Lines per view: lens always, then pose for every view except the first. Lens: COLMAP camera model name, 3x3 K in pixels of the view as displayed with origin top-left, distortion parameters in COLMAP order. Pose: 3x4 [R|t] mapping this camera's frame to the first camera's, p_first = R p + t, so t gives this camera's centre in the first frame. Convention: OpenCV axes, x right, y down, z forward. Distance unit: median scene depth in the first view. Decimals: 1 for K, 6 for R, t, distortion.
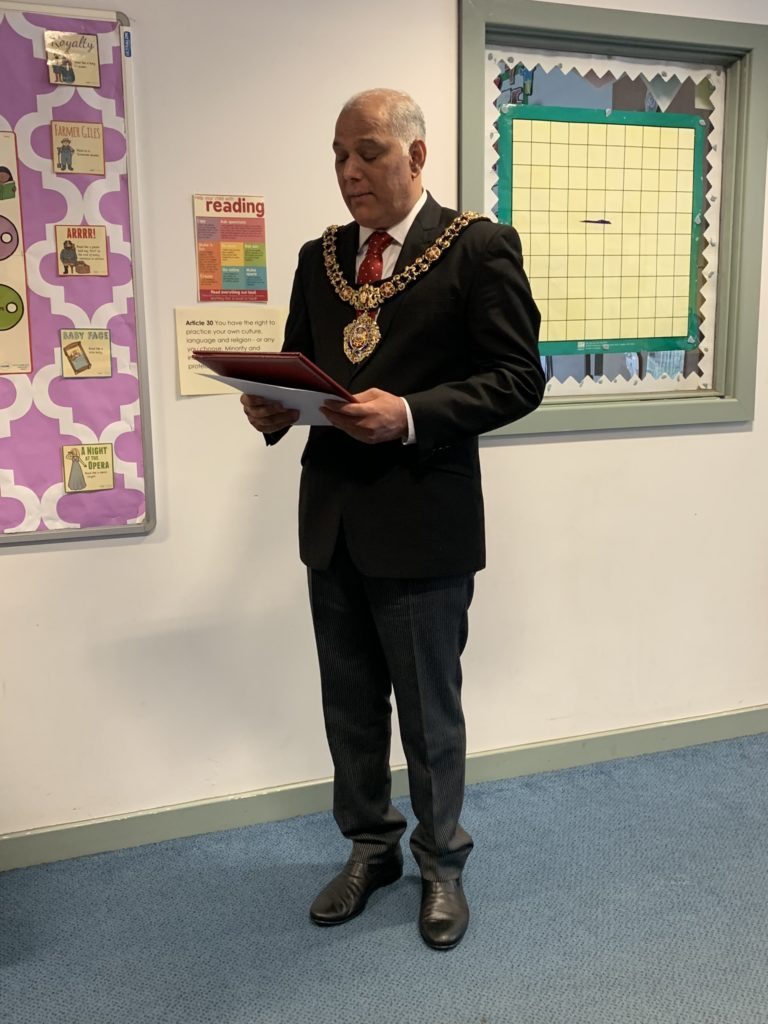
lens RADIAL K [[1134.8, 0, 385.4], [0, 1134.8, 530.7], [0, 0, 1]] dist [0.071208, -0.119101]
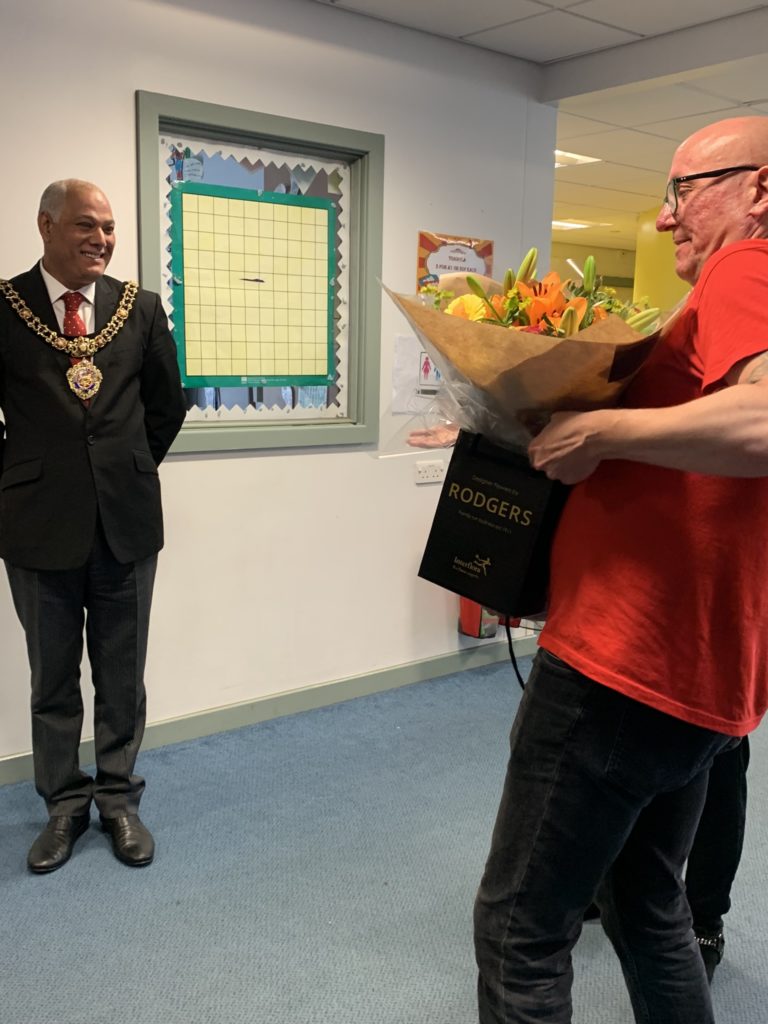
lens RADIAL K [[1022.2, 0, 352.7], [0, 1022.2, 517.8], [0, 0, 1]] dist [0.264568, -0.940790]
pose [[0.962888, -0.016439, 0.269401, -0.016970], [0.022353, 0.999572, -0.018896, 0.009770], [-0.268975, 0.024217, 0.962843, -0.098970]]
